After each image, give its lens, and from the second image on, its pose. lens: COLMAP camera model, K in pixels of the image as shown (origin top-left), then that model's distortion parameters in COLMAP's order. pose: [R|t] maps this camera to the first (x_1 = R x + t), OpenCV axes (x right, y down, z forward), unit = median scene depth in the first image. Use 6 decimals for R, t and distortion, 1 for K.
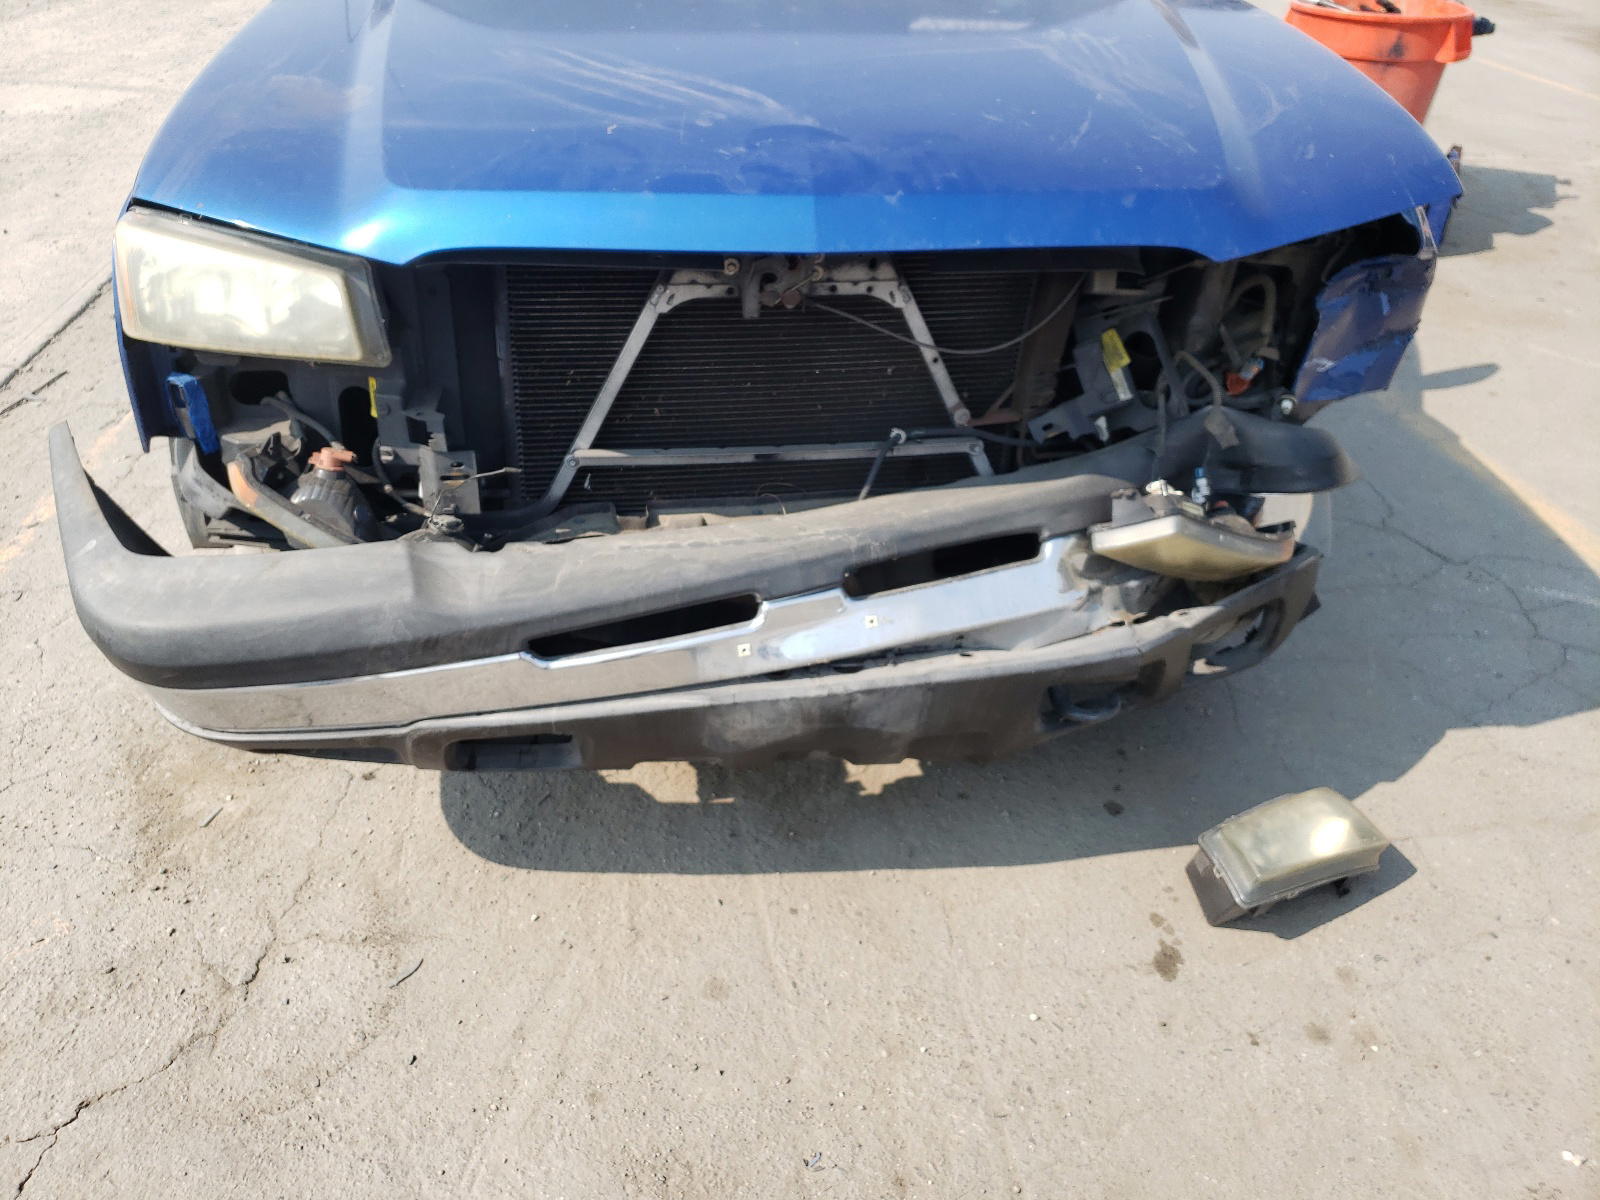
lens RADIAL K [[1222.3, 0, 800.0], [0, 1222.3, 600.0], [0, 0, 1]] dist [0.028379, -0.006903]
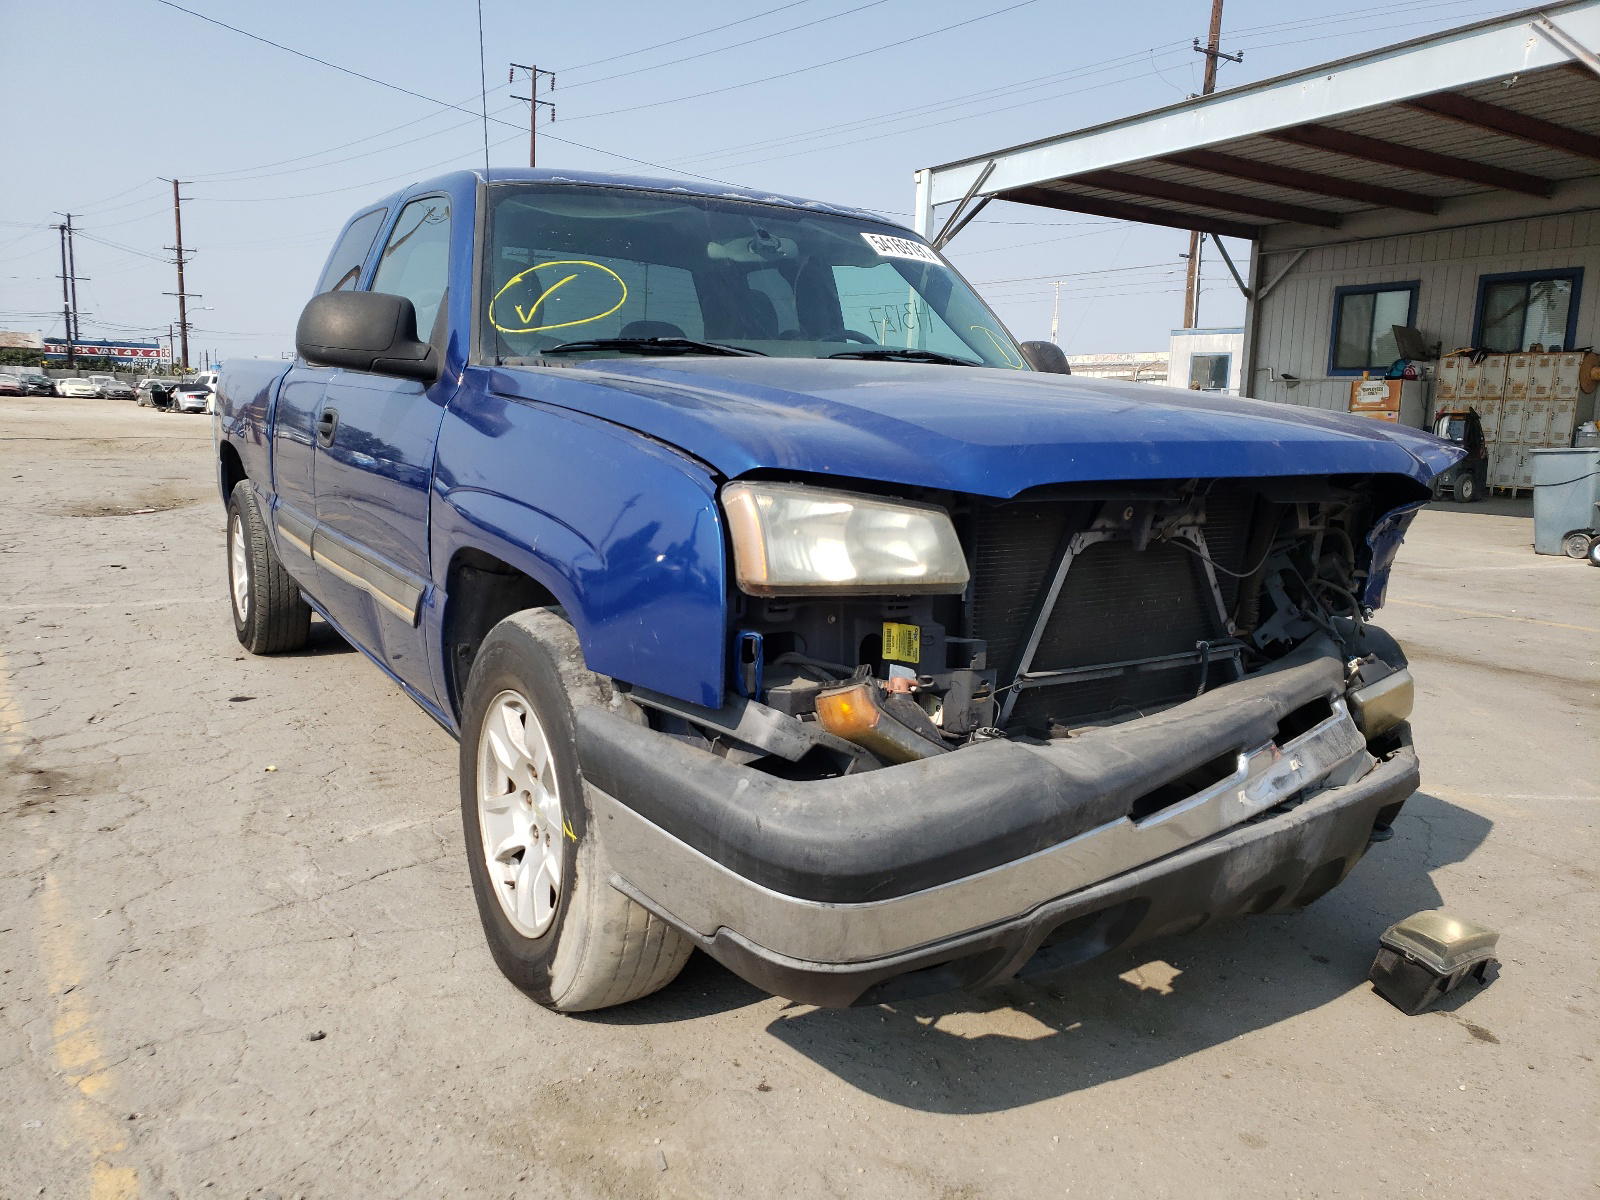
lens RADIAL K [[1215.7, 0, 800.0], [0, 1215.7, 600.0], [0, 0, 1]] dist [-0.003342, -0.000940]
pose [[0.888012, -0.070749, 0.454345, -0.895134], [0.239796, 0.914345, -0.326299, 0.140335], [-0.392342, 0.398707, 0.828915, 0.094150]]
